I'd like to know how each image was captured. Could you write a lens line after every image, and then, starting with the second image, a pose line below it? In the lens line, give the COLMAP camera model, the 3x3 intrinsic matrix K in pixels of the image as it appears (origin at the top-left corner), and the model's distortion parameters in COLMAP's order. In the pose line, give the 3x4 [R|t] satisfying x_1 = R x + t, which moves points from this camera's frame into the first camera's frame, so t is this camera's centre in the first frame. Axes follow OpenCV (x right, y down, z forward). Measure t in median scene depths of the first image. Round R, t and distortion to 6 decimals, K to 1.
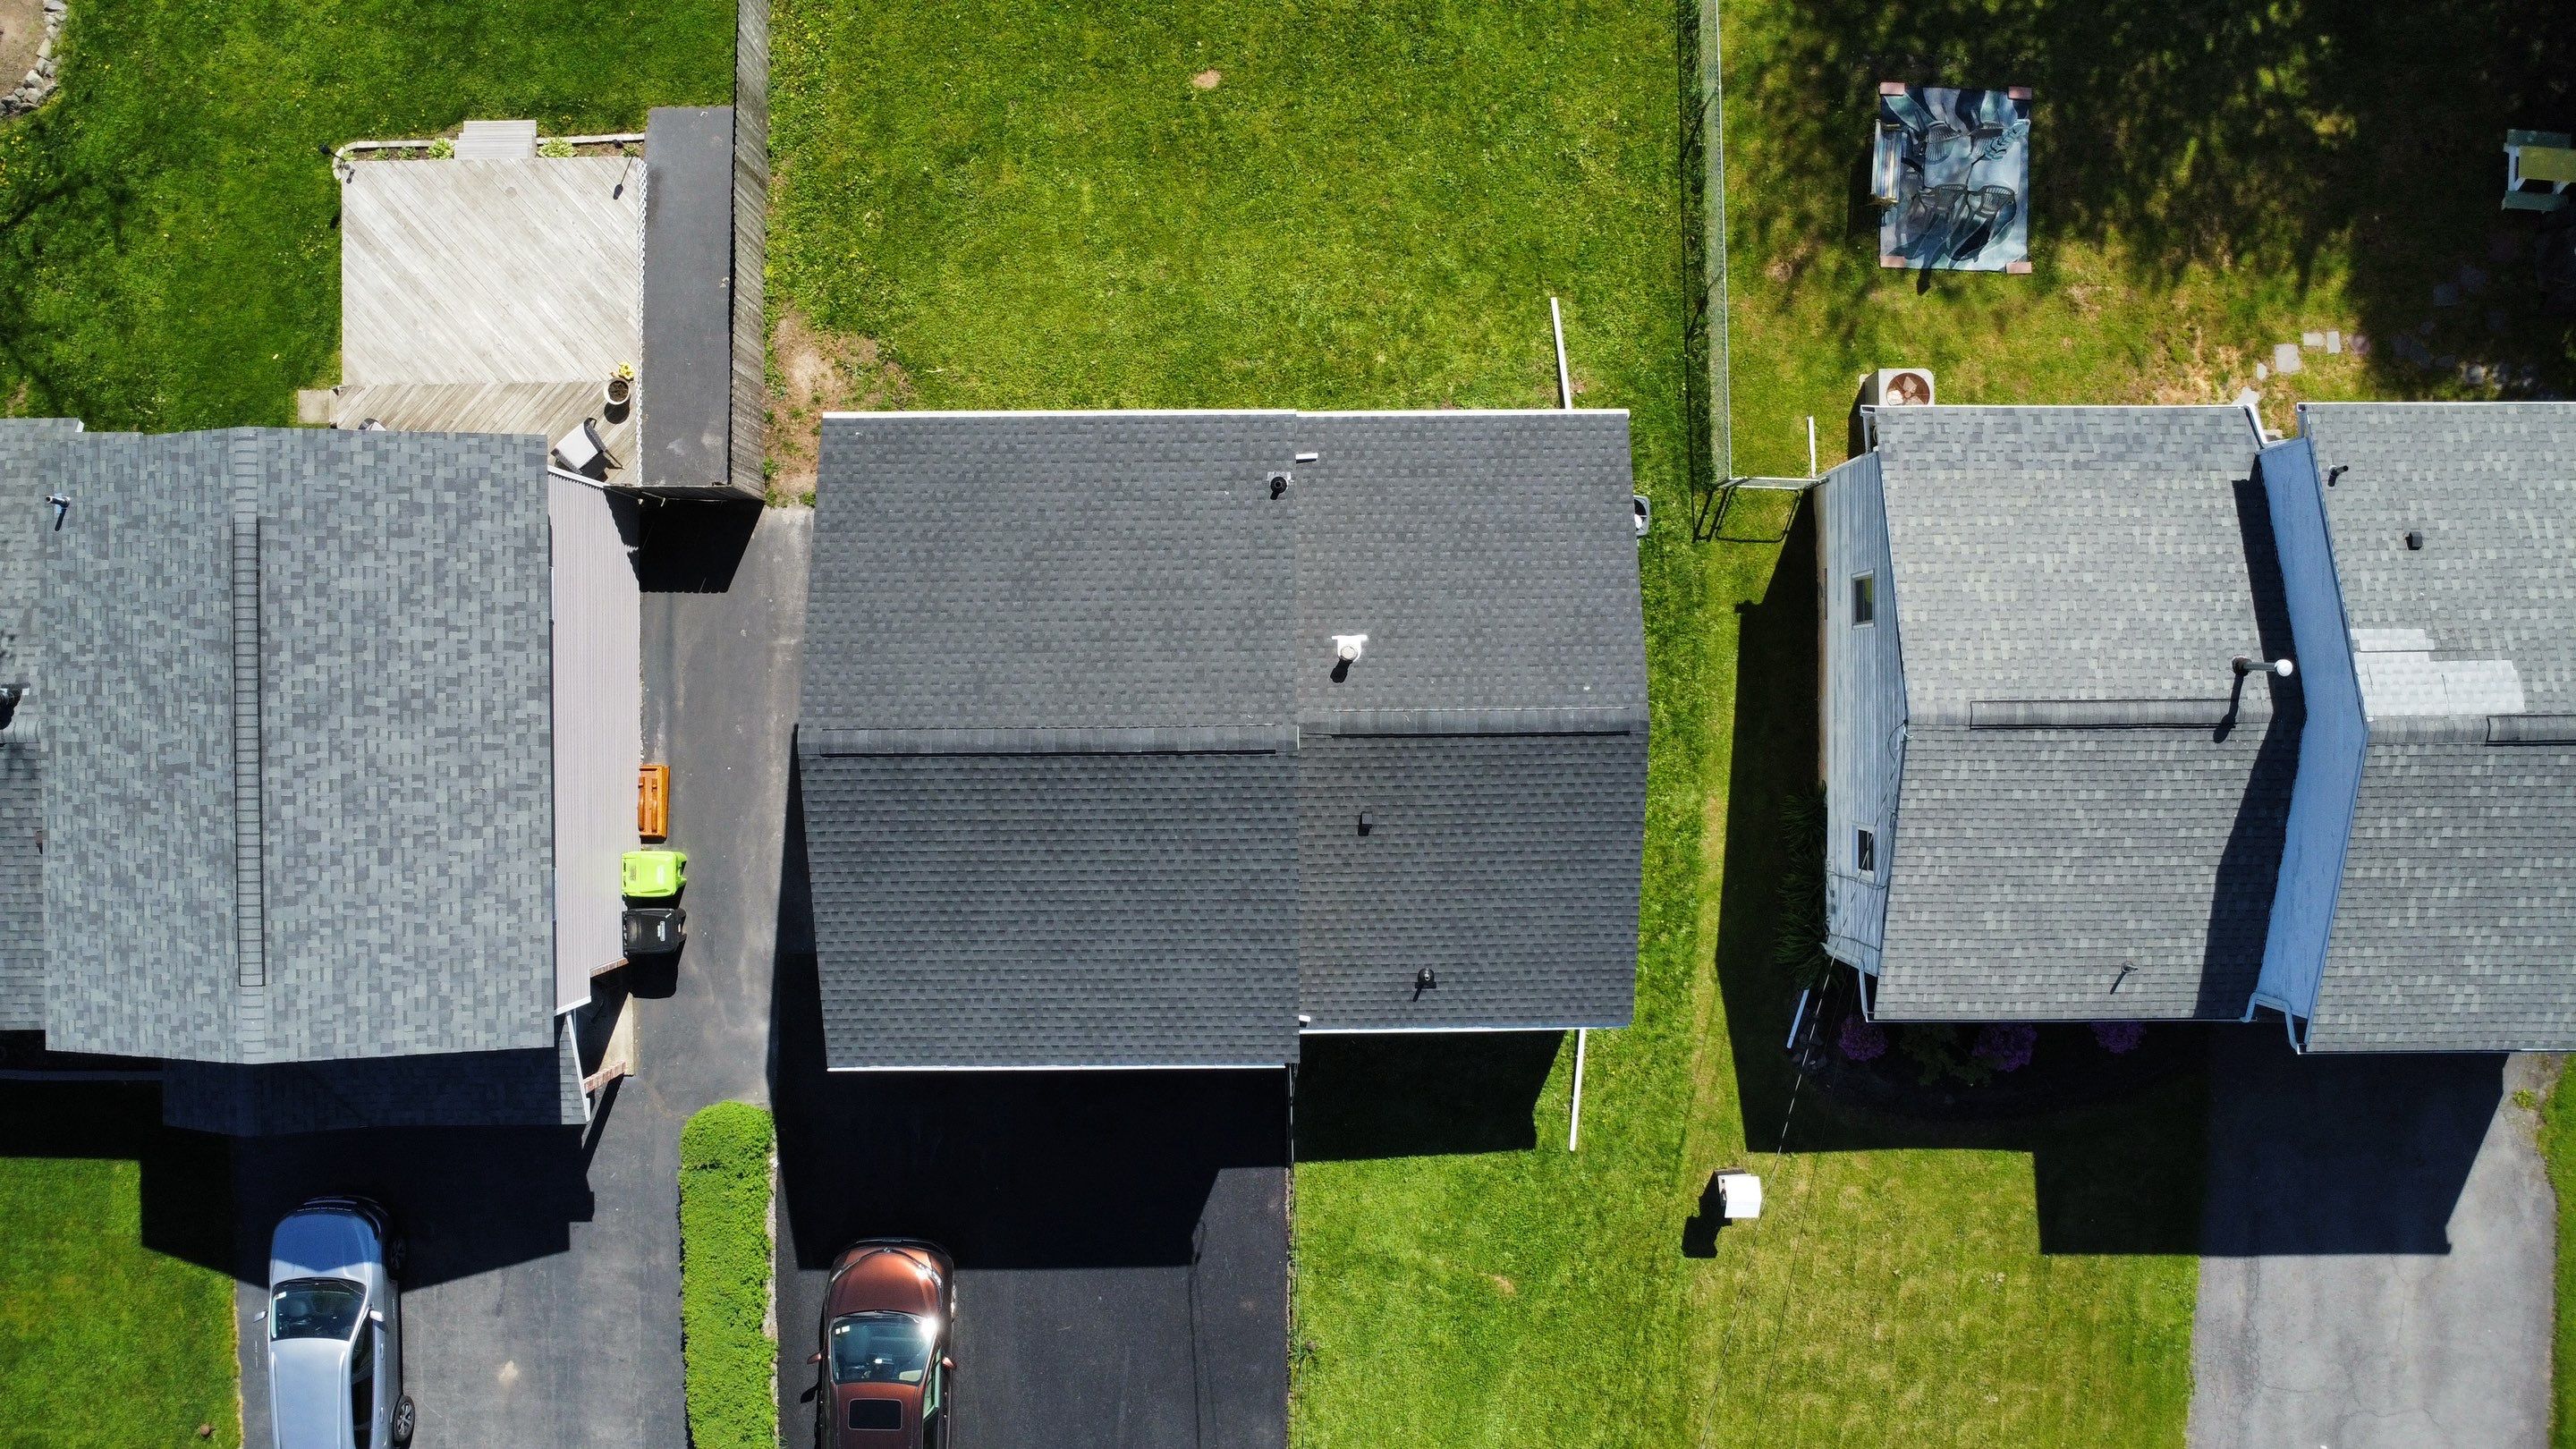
lens RADIAL K [[1871.7, 0, 1286.4], [0, 1871.7, 712.6], [0, 0, 1]] dist [-0.044290, 0.007127]
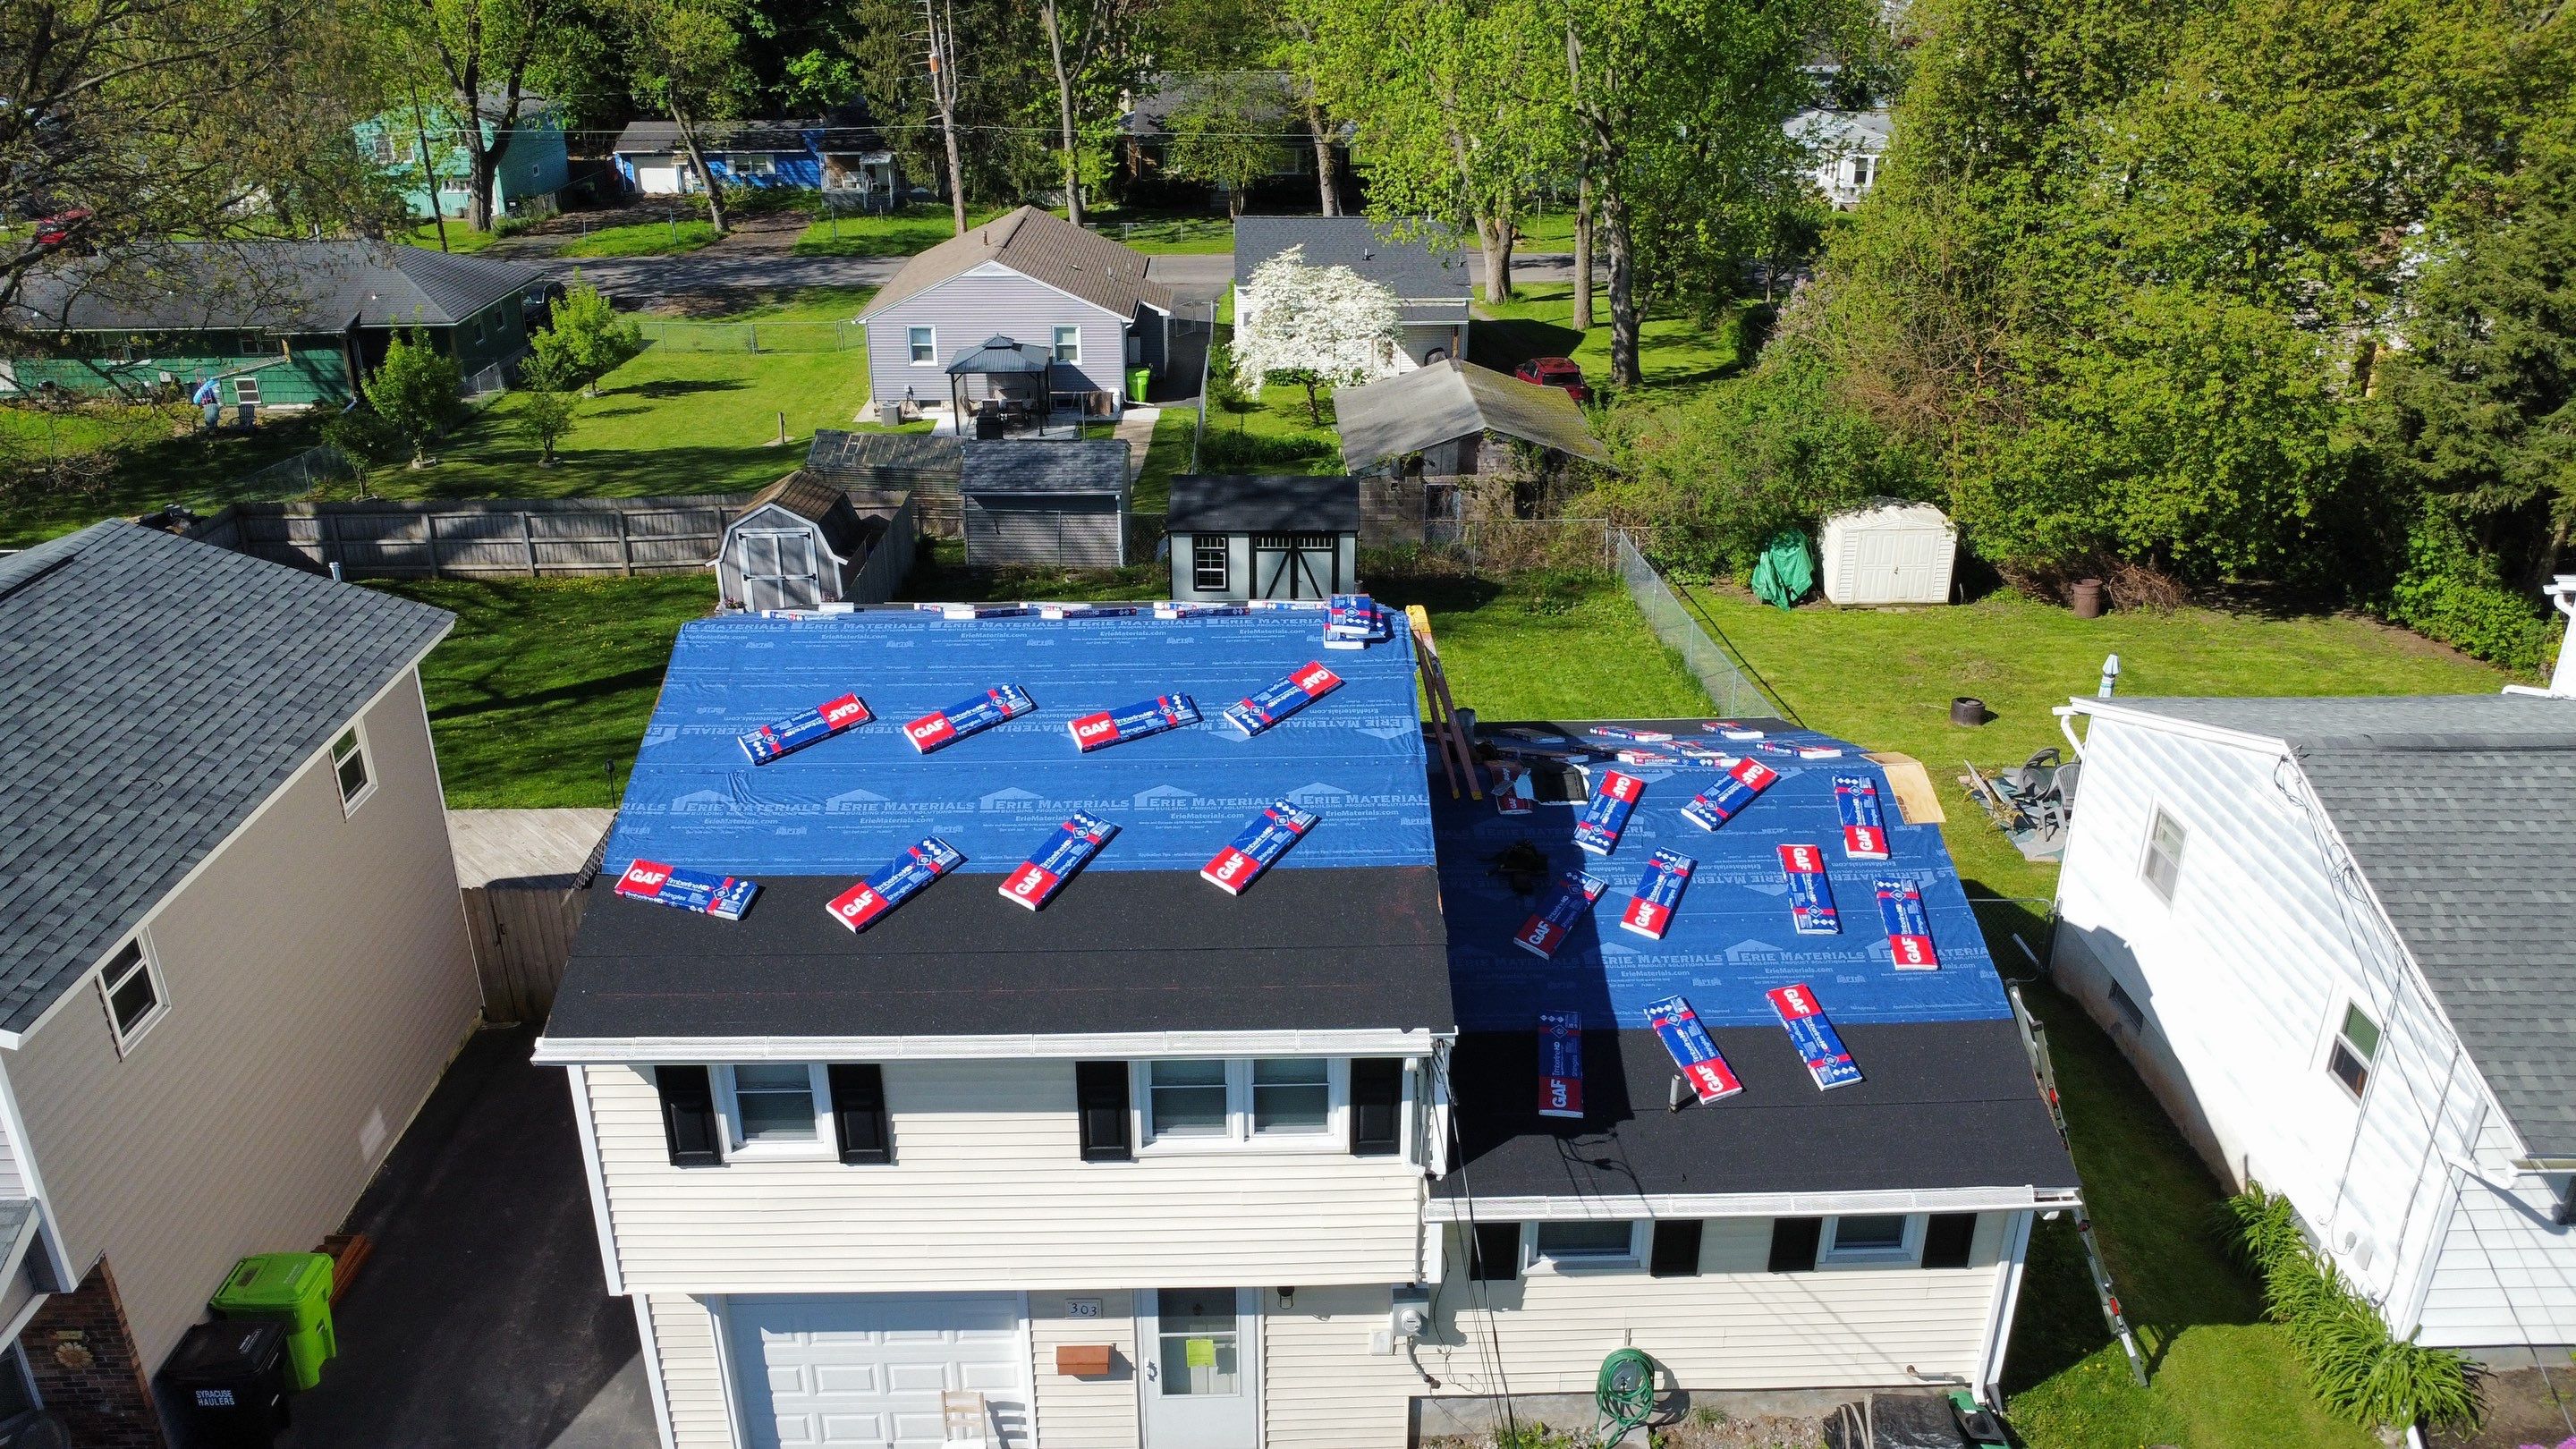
lens RADIAL K [[1871.7, 0, 1285.0], [0, 1871.7, 708.4], [0, 0, 1]] dist [-0.044290, 0.007127]
pose [[0.999807, -0.007683, 0.018056, -0.043045], [0.019622, 0.396461, -0.917842, 0.535556], [-0.000107, 0.918019, 0.396536, 0.615503]]
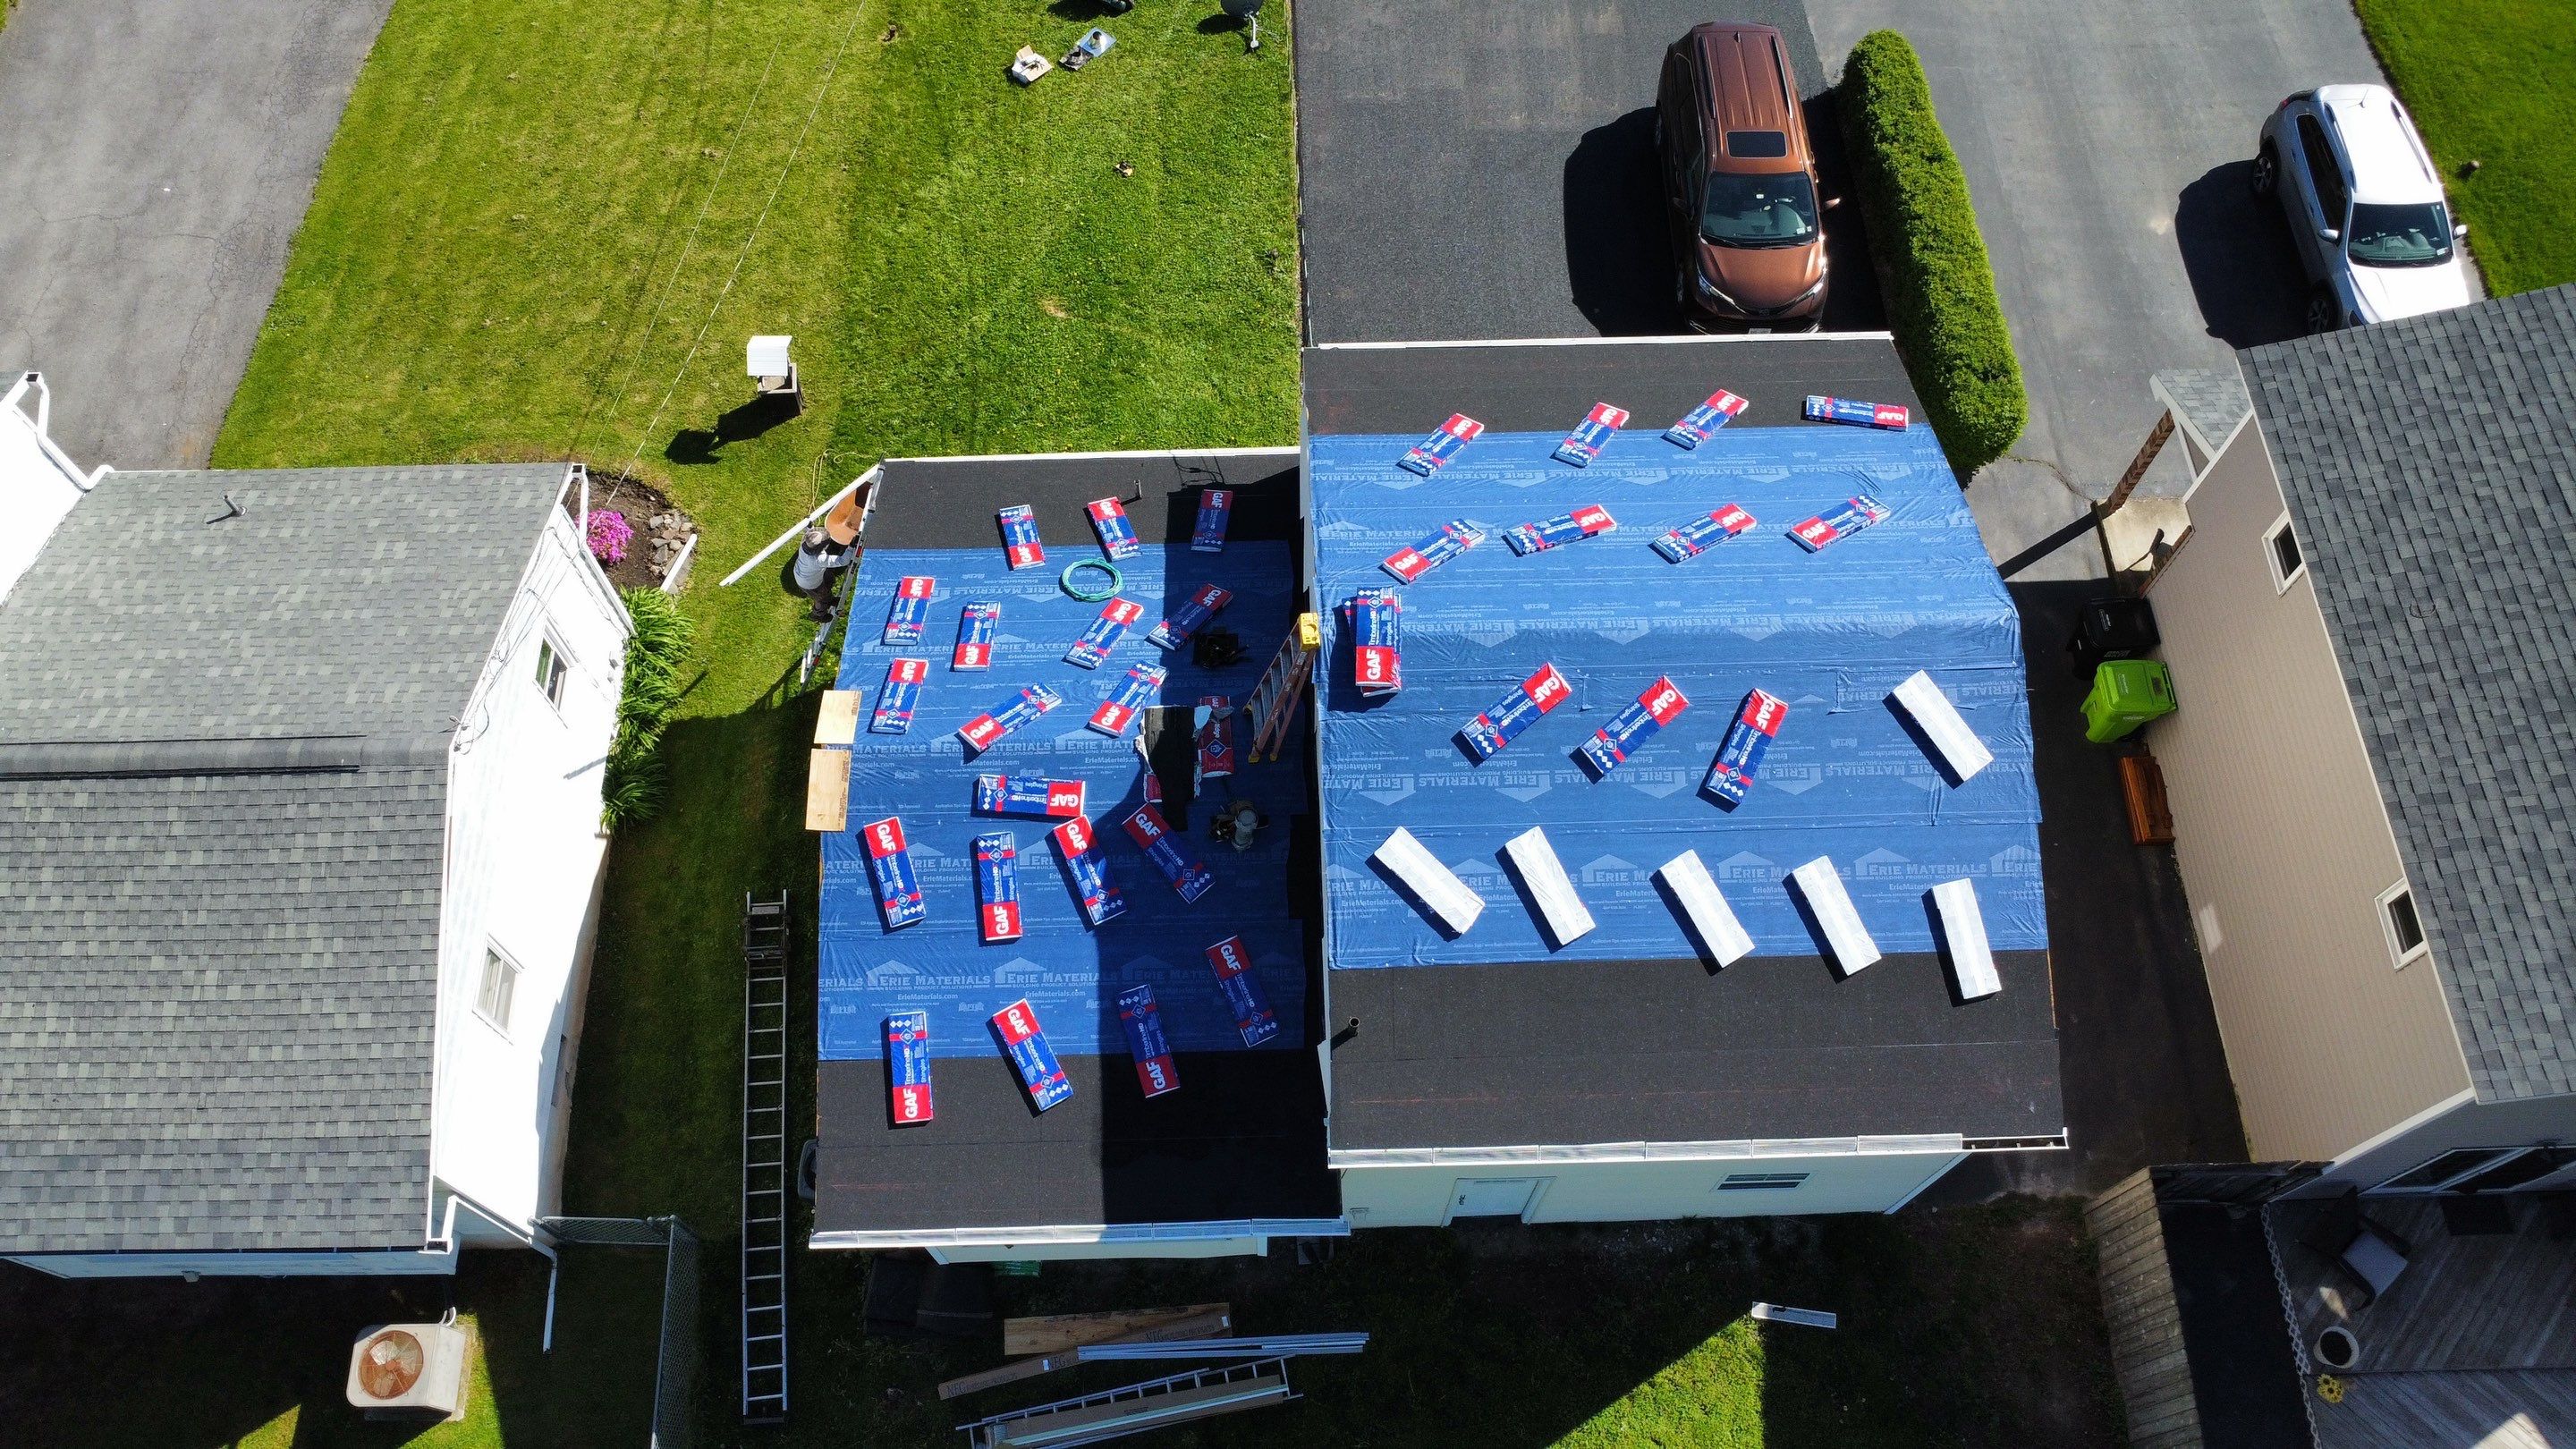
lens RADIAL K [[1871.7, 0, 1280.5], [0, 1871.7, 719.3], [0, 0, 1]] dist [-0.044290, 0.007127]
pose [[-0.999845, 0.016343, -0.006492, 0.019925], [-0.017498, -0.887949, 0.459608, -0.274261], [0.001747, 0.459651, 0.888098, 0.316974]]
